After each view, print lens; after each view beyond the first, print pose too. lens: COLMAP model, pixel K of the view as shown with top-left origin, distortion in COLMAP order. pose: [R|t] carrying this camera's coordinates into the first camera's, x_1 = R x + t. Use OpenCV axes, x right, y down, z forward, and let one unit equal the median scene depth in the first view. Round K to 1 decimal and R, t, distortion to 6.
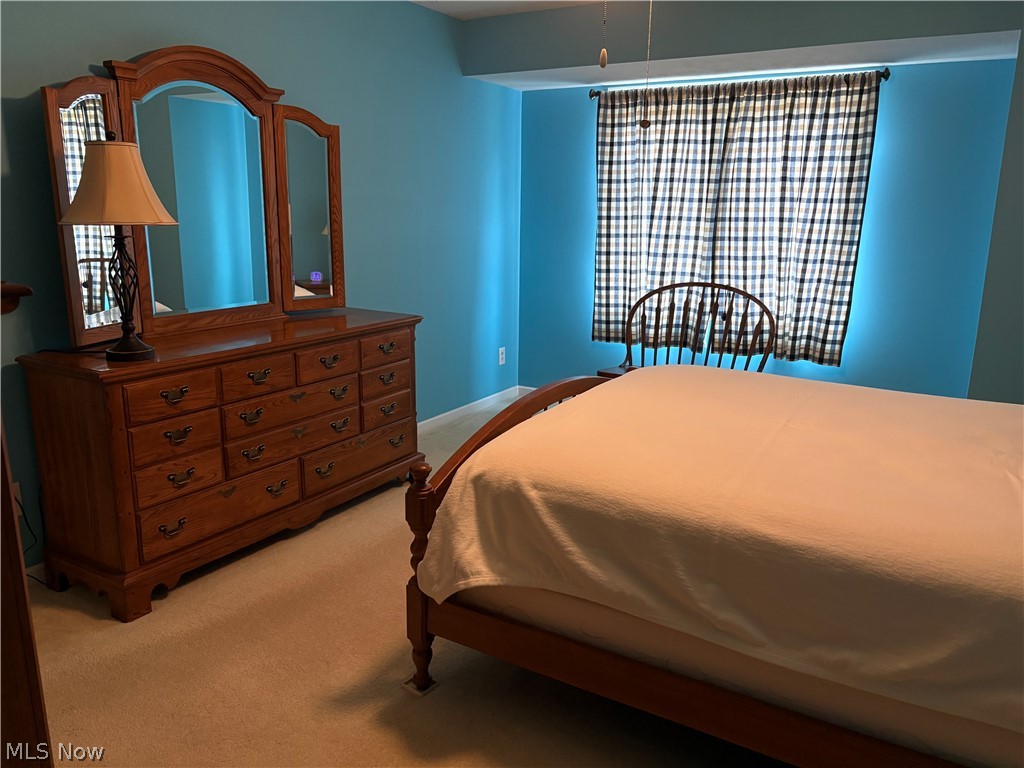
lens RADIAL K [[777.6, 0, 512.0], [0, 777.6, 384.0], [0, 0, 1]] dist [-0.000552, 0.000452]
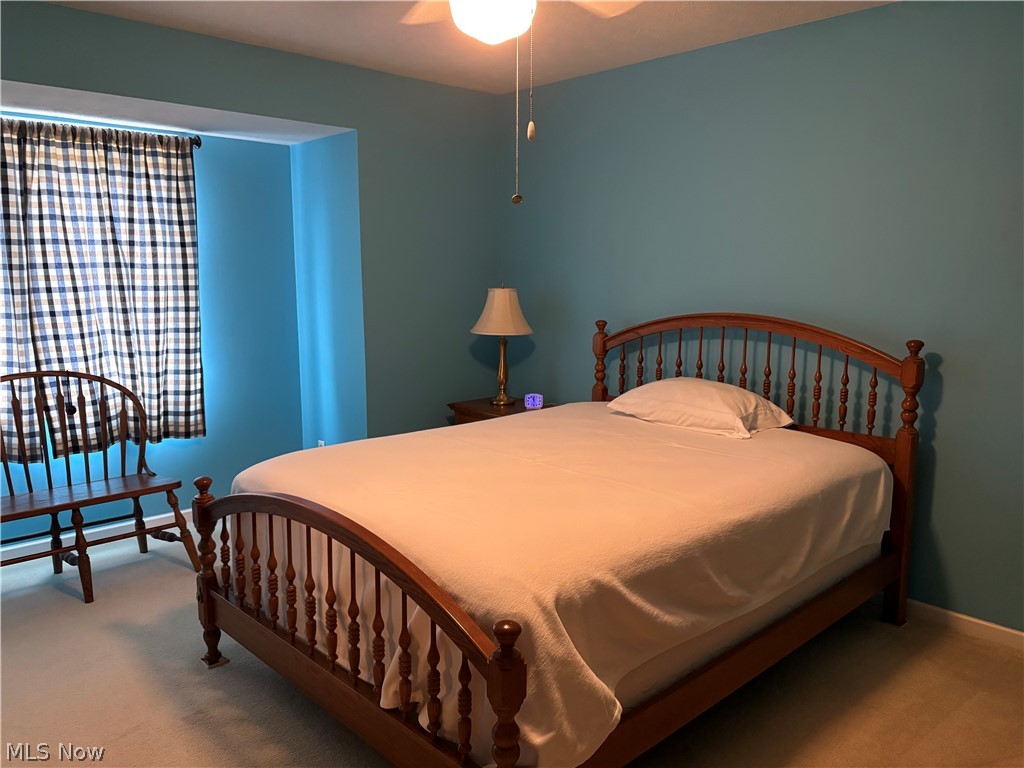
lens RADIAL K [[788.1, 0, 512.0], [0, 788.1, 384.0], [0, 0, 1]] dist [0.004068, 0.000333]
pose [[0.259863, -0.154934, 0.953135, -0.401682], [0.217142, 0.971142, 0.098659, -0.099299], [-0.940915, 0.181328, 0.286006, 0.355125]]
